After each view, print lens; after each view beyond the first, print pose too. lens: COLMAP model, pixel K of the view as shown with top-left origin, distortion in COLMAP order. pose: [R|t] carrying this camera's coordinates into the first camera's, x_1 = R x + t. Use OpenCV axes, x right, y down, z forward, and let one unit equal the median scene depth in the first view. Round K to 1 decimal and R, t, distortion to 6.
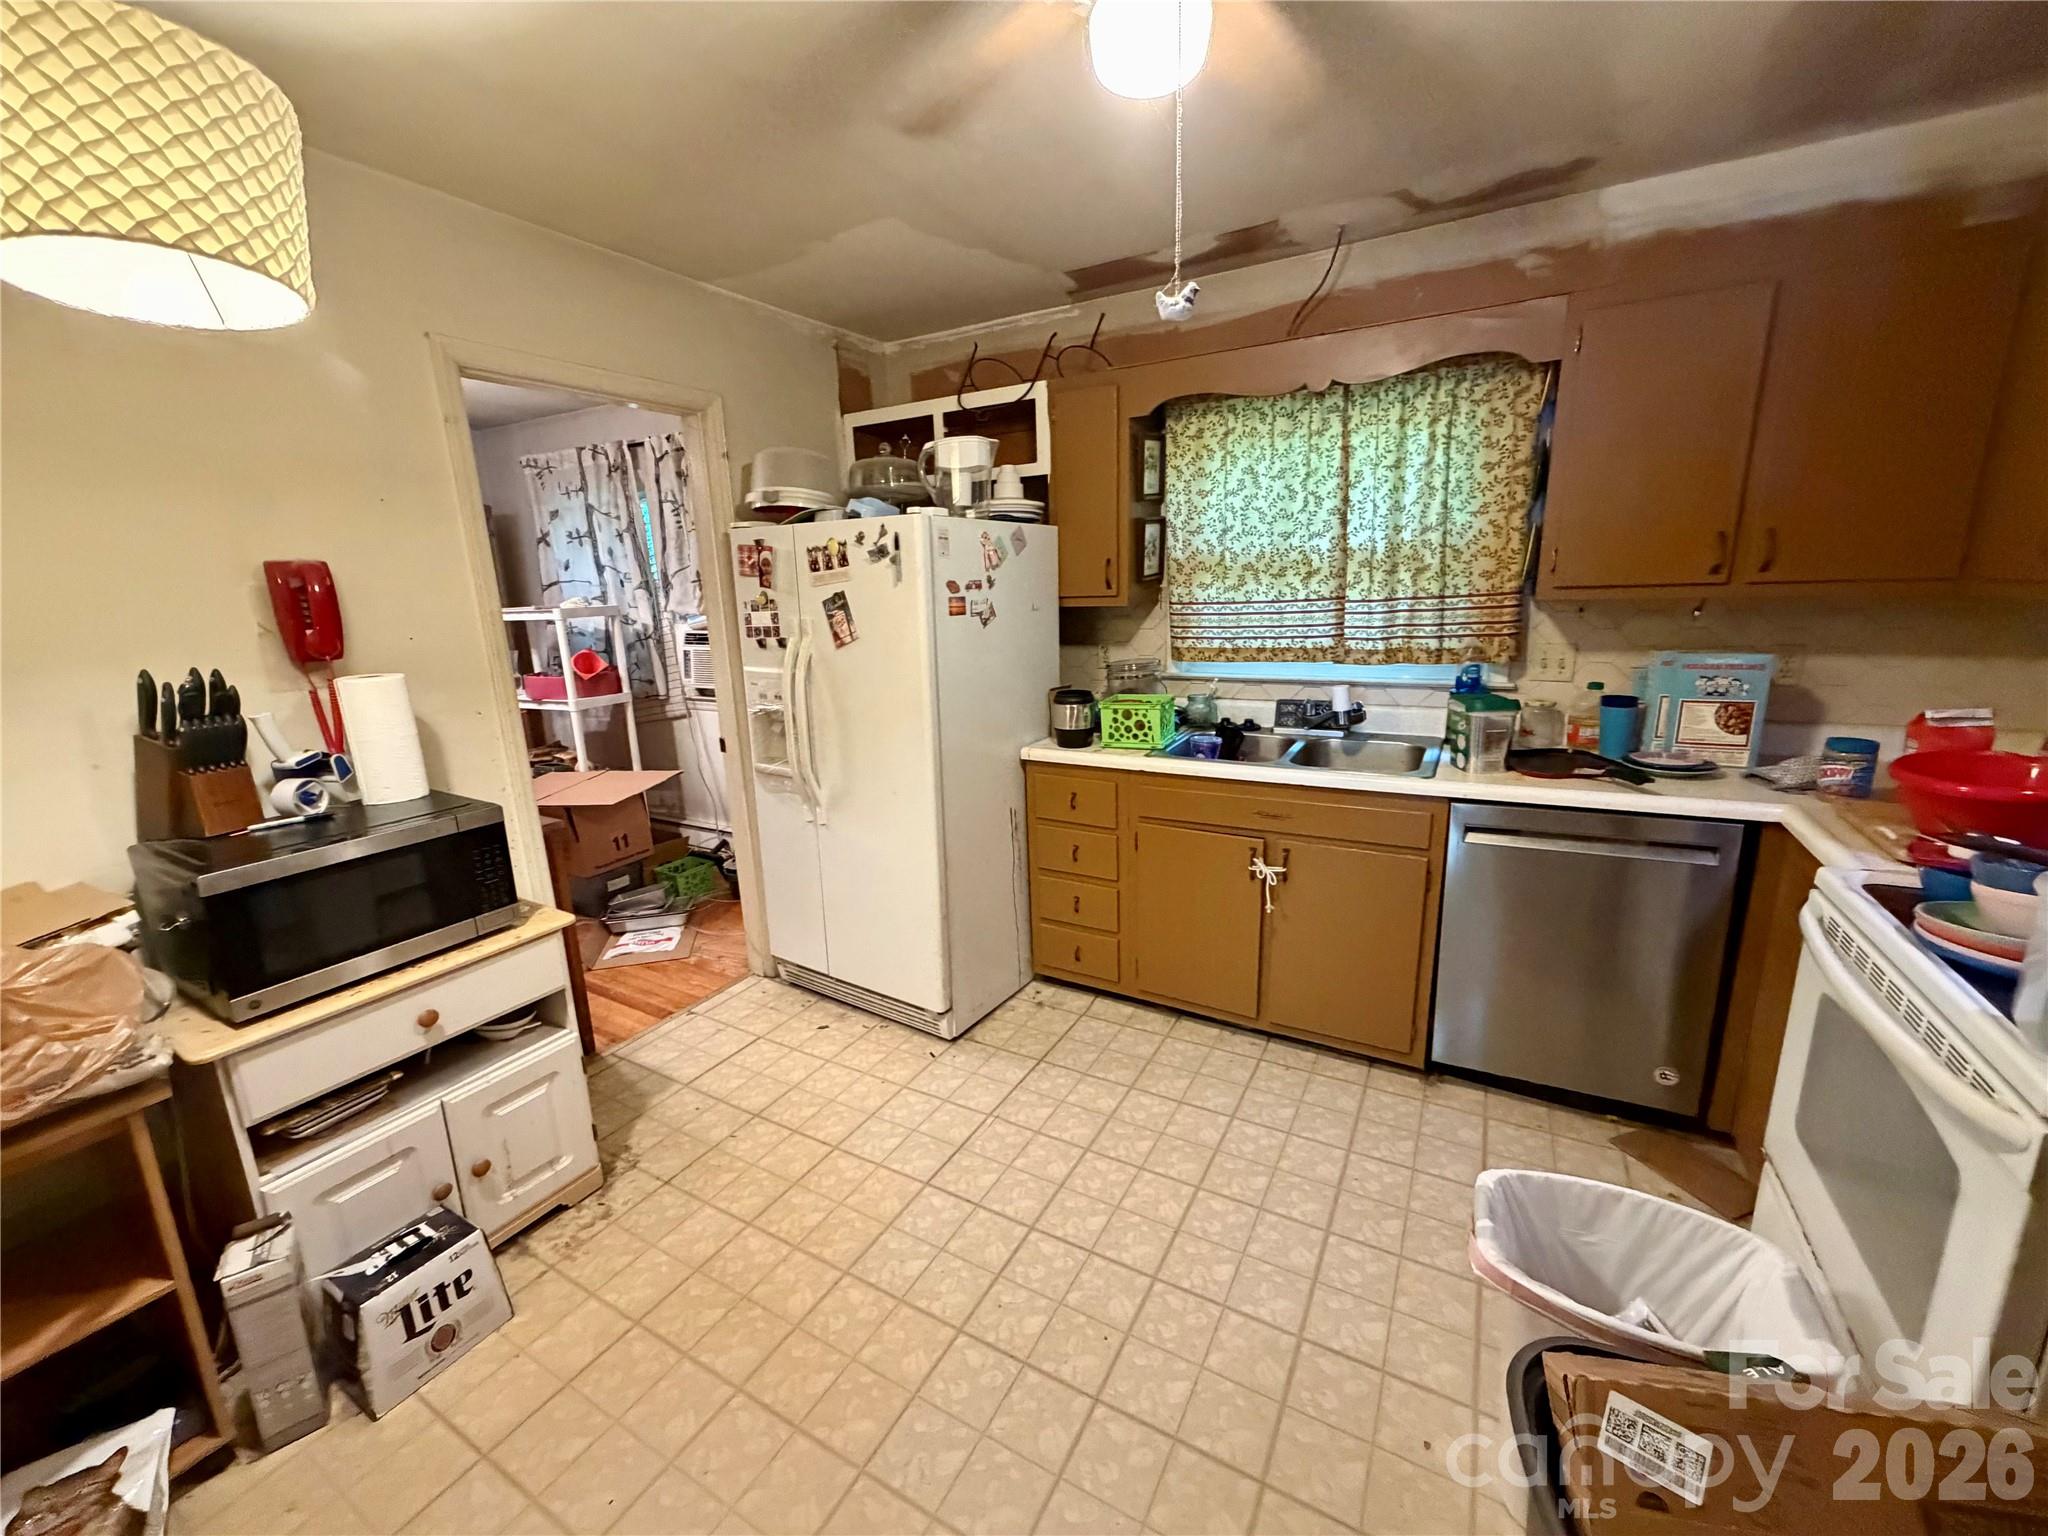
lens RADIAL K [[808.1, 0, 1025.9], [0, 808.1, 763.7], [0, 0, 1]] dist [0.000799, -0.000738]
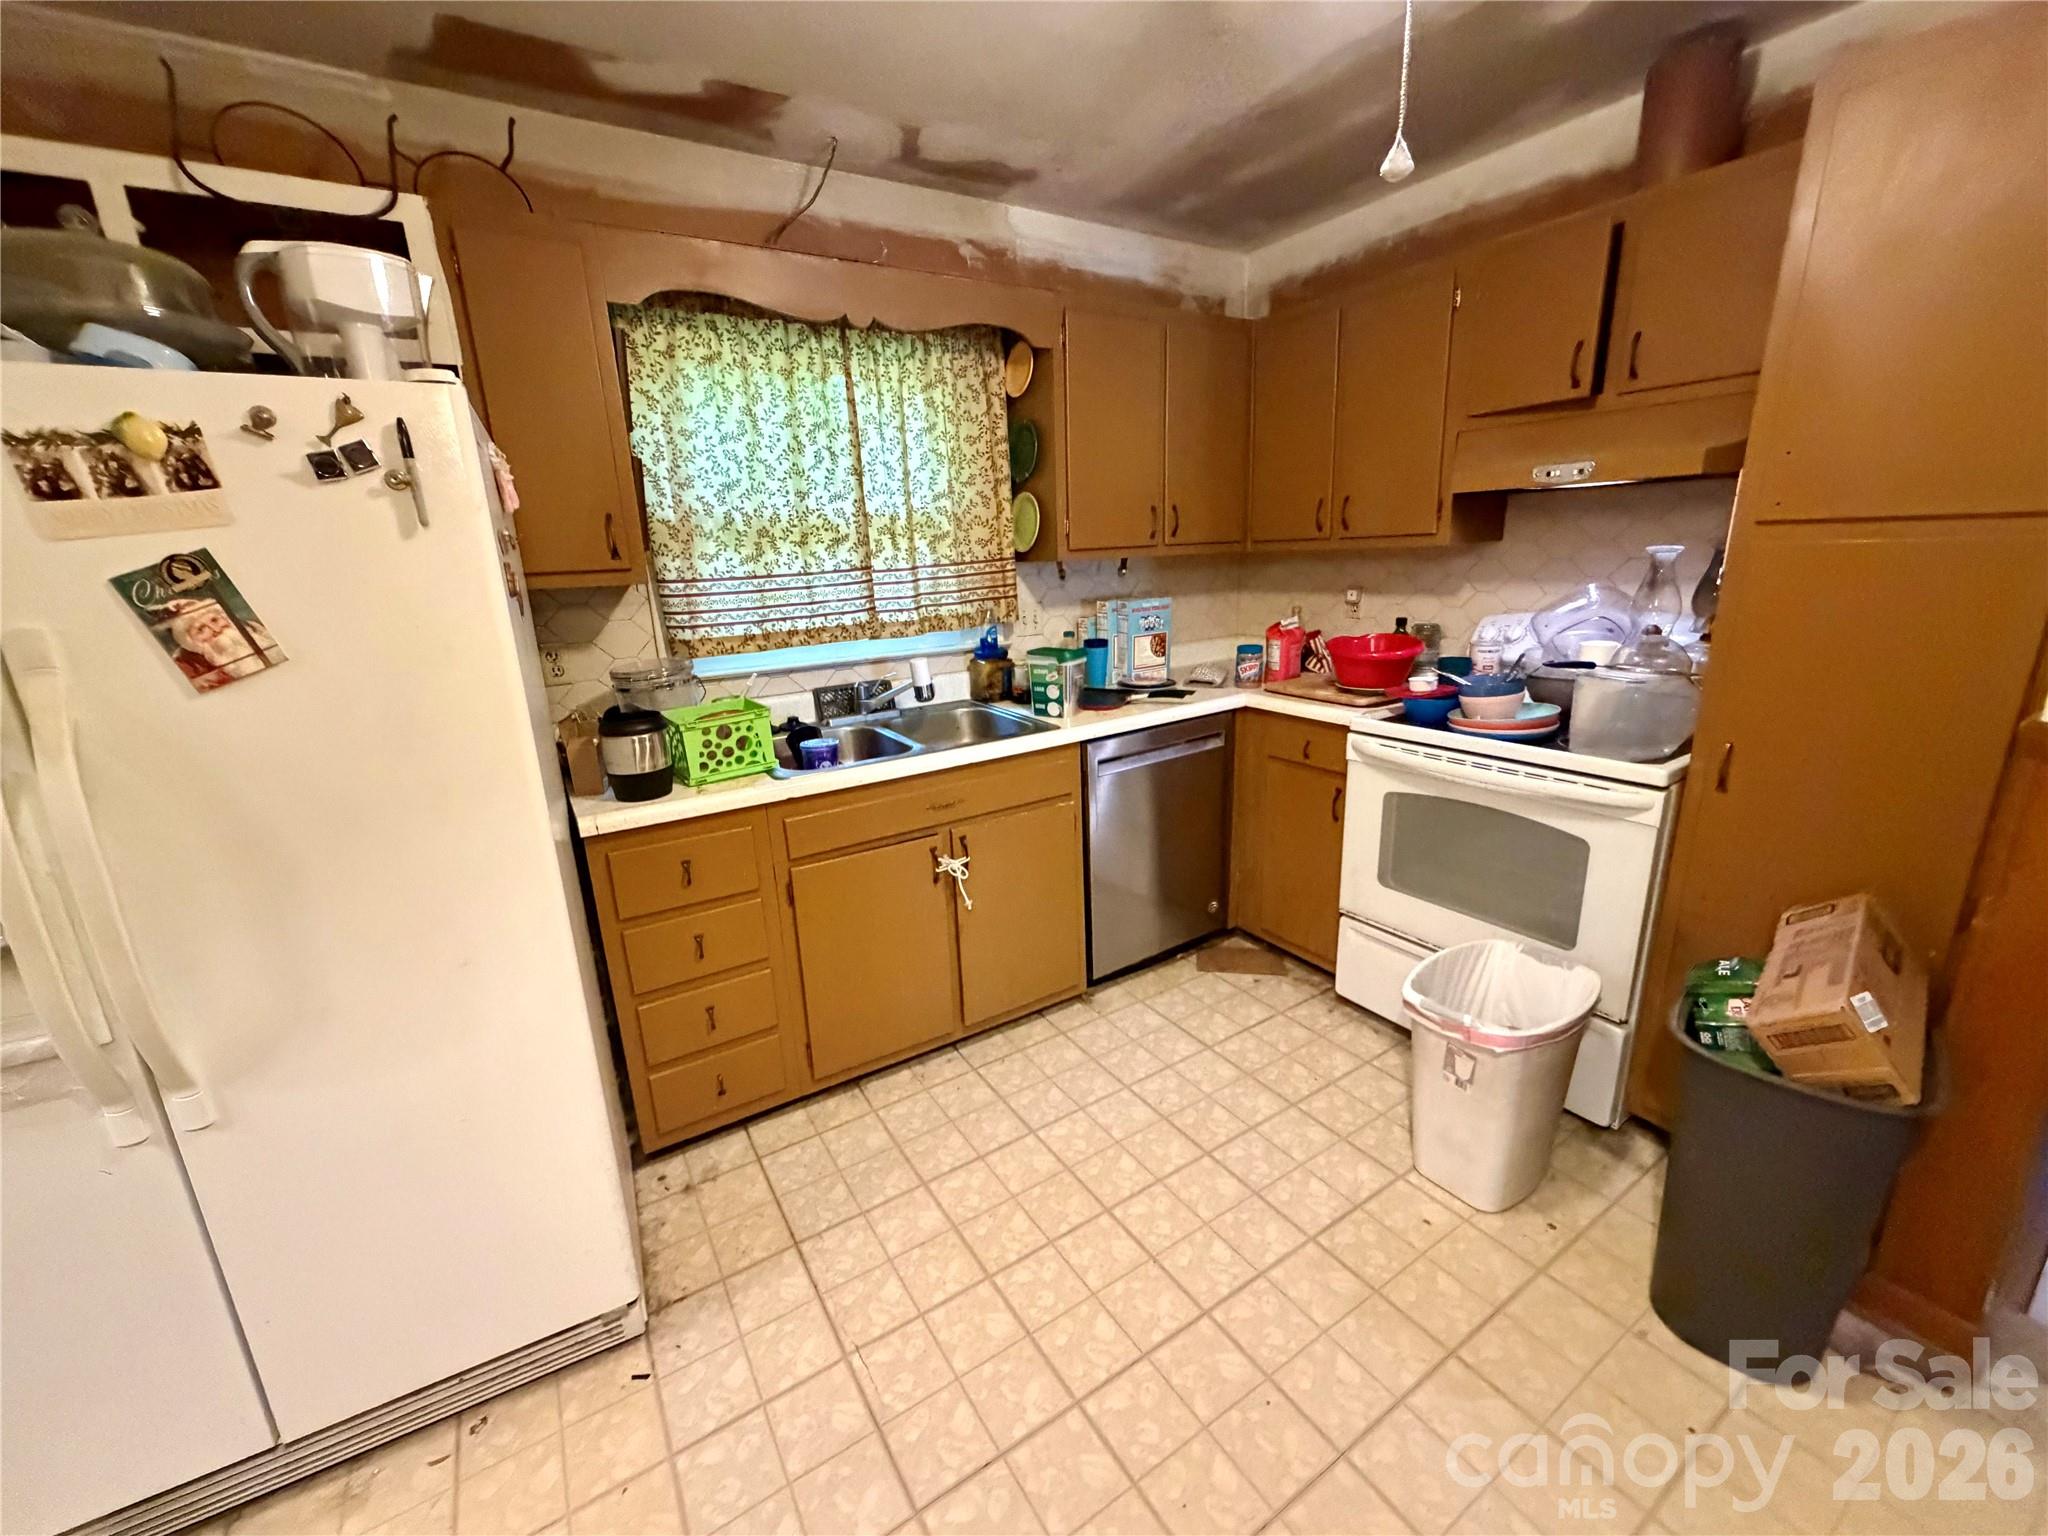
lens RADIAL K [[808.1, 0, 1018.3], [0, 808.1, 766.2], [0, 0, 1]] dist [0.000799, -0.000738]
pose [[0.482426, -0.216620, 0.848729, -0.361700], [0.220228, 0.967810, 0.121833, -0.061289], [-0.847800, 0.128139, 0.514602, 0.414477]]
